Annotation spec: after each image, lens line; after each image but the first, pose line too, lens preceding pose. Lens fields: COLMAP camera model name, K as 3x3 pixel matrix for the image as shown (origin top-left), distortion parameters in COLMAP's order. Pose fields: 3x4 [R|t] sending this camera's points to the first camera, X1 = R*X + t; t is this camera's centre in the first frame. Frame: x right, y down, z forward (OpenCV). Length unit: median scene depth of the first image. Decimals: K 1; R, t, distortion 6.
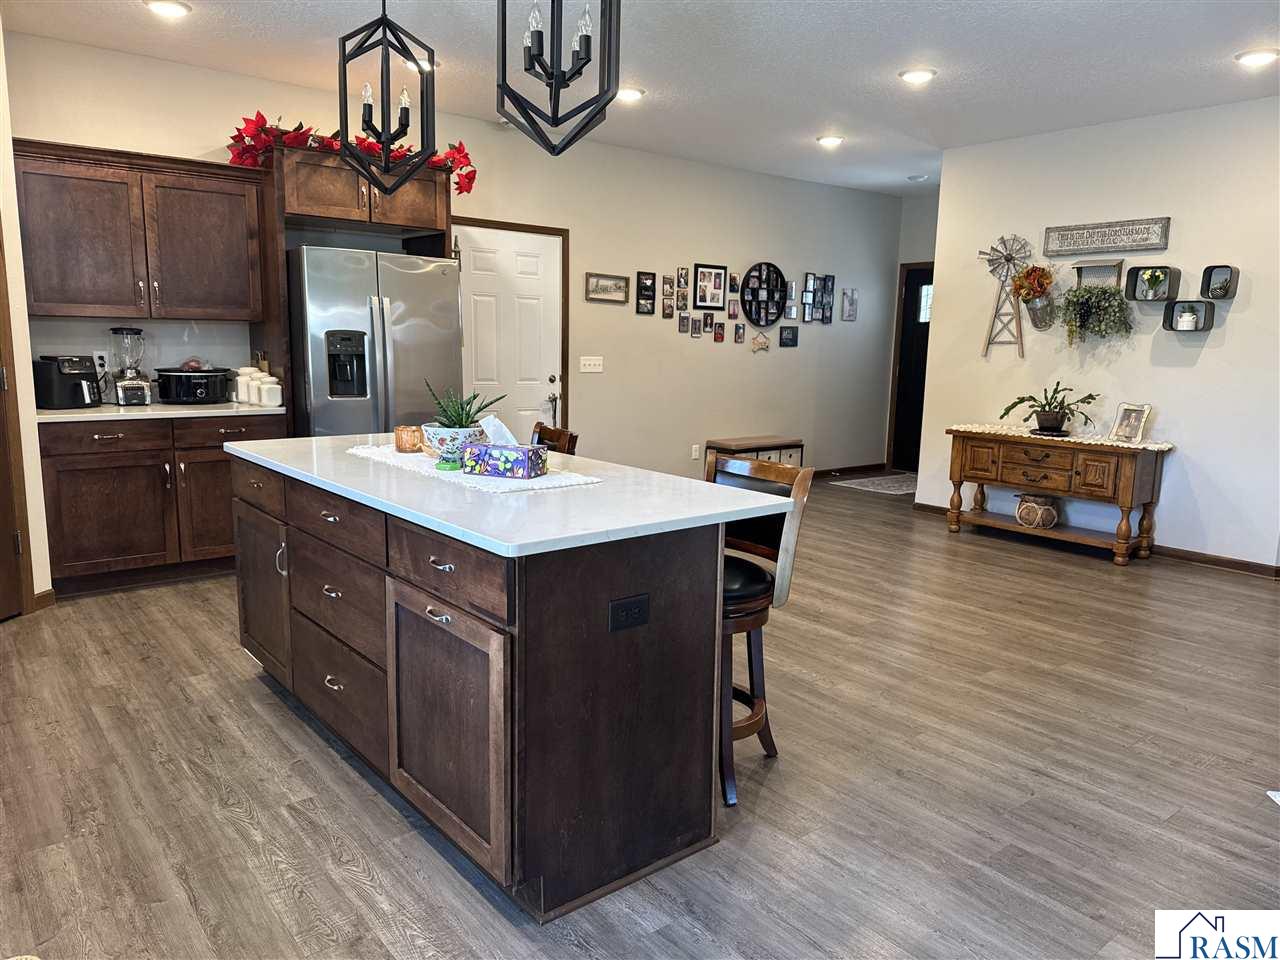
lens RADIAL K [[891.6, 0, 640.0], [0, 891.6, 480.0], [0, 0, 1]] dist [0.098167, -0.127266]
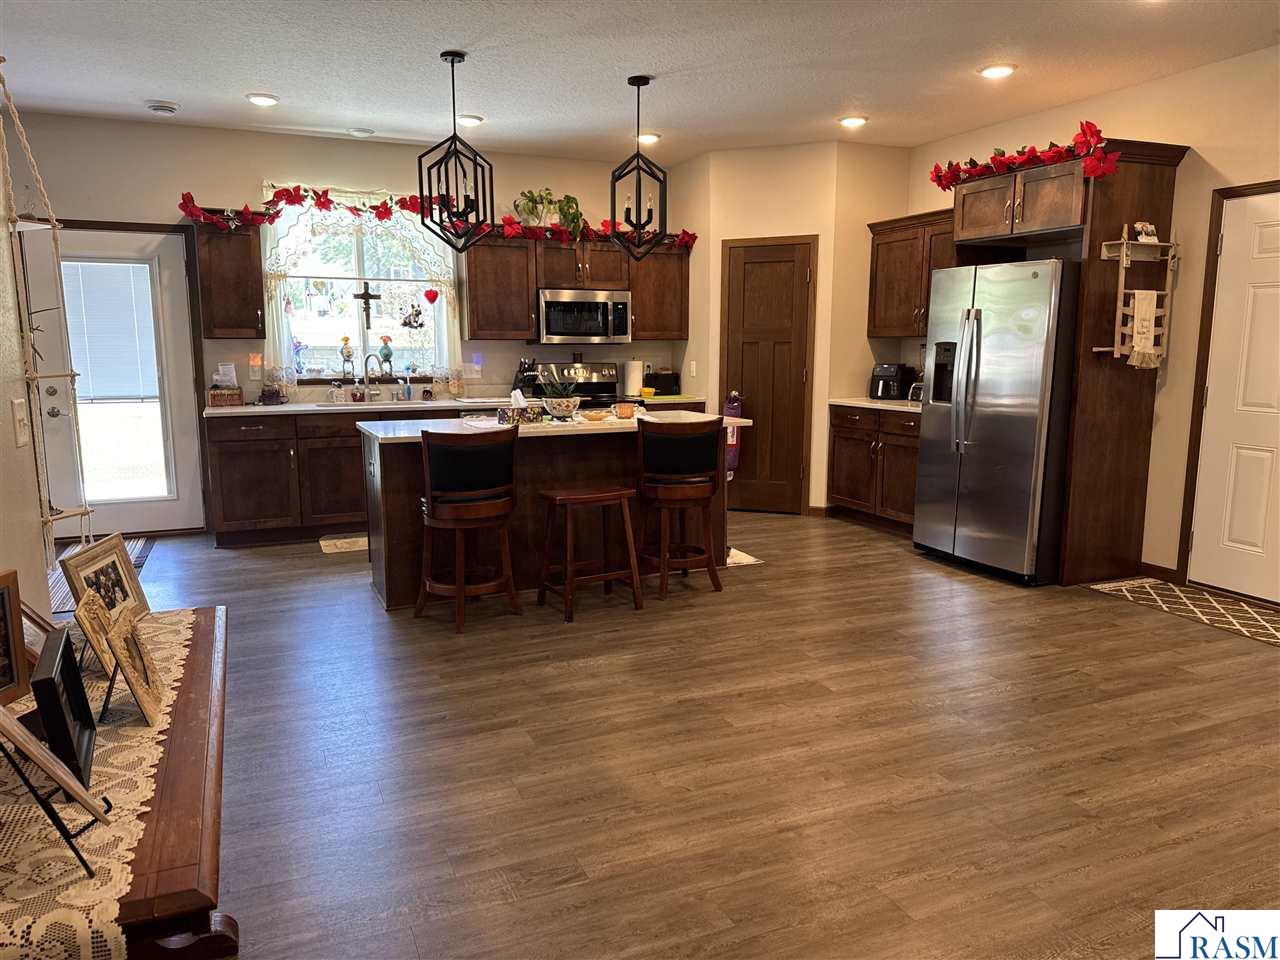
lens RADIAL K [[891.6, 0, 640.0], [0, 891.6, 480.0], [0, 0, 1]] dist [0.098167, -0.127266]
pose [[-0.266995, 0.126426, -0.955369, 0.901710], [-0.155329, 0.972750, 0.172136, -0.142308], [0.951098, 0.194356, -0.240082, 1.006568]]
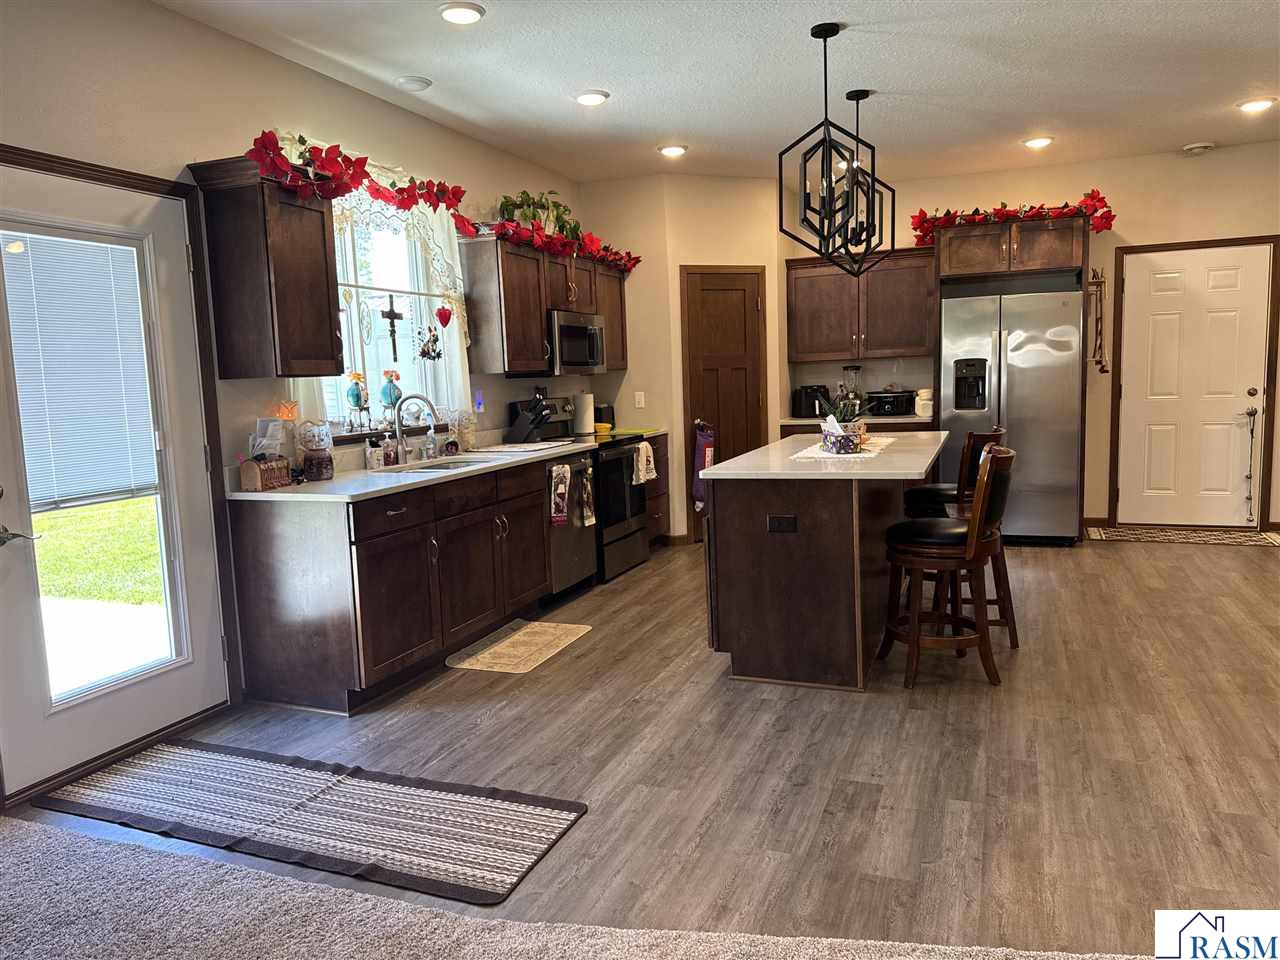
lens RADIAL K [[891.6, 0, 640.0], [0, 891.6, 480.0], [0, 0, 1]] dist [0.098167, -0.127266]
pose [[0.482330, 0.062992, -0.873722, 0.638537], [-0.089727, 0.995718, 0.022254, 0.024597], [0.871382, 0.067663, 0.485917, -0.041716]]
